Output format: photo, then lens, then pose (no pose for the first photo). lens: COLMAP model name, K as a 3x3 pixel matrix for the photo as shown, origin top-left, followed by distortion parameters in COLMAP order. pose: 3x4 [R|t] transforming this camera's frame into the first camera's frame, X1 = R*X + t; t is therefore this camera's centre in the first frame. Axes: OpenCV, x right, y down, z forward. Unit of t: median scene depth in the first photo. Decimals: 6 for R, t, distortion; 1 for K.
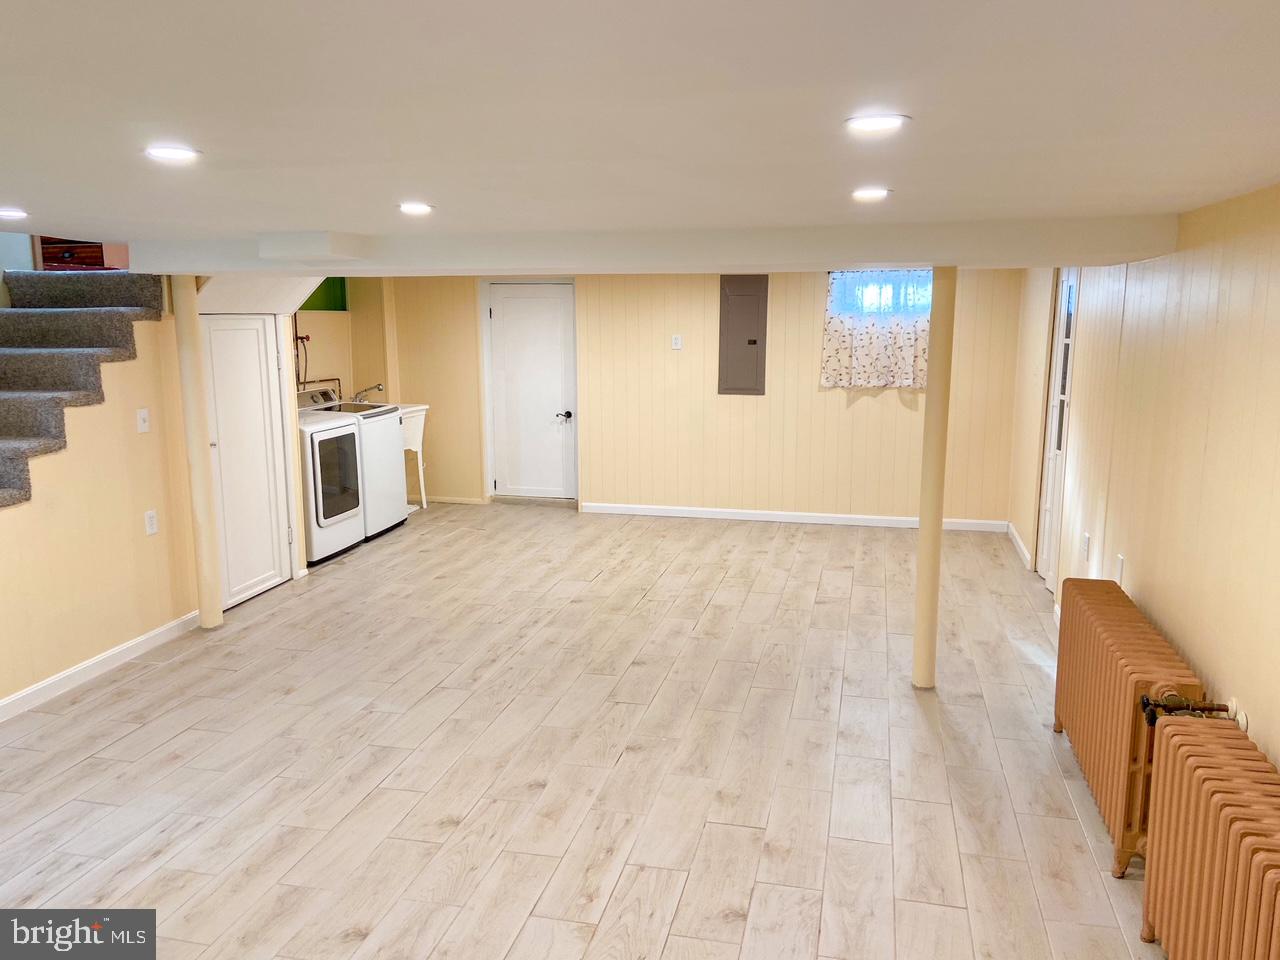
lens RADIAL K [[950.2, 0, 662.4], [0, 950.2, 486.7], [0, 0, 1]] dist [0.069352, -0.034130]
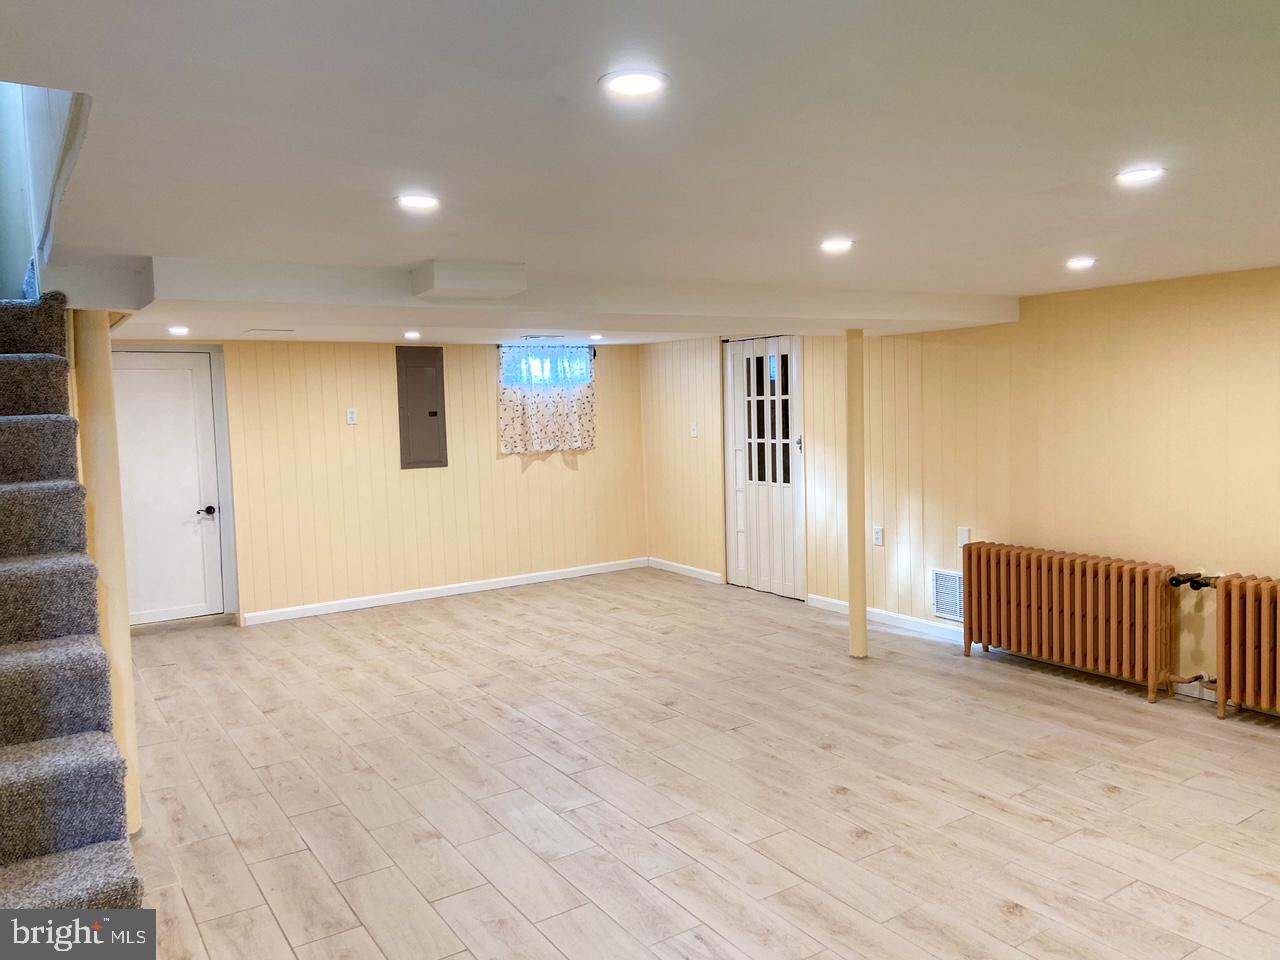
lens RADIAL K [[950.2, 0, 647.8], [0, 950.2, 473.2], [0, 0, 1]] dist [0.069352, -0.034130]
pose [[0.687124, -0.072850, 0.722879, -0.669009], [0.159083, 0.985902, -0.051857, -0.007106], [-0.708910, 0.150630, 0.689026, 0.244880]]
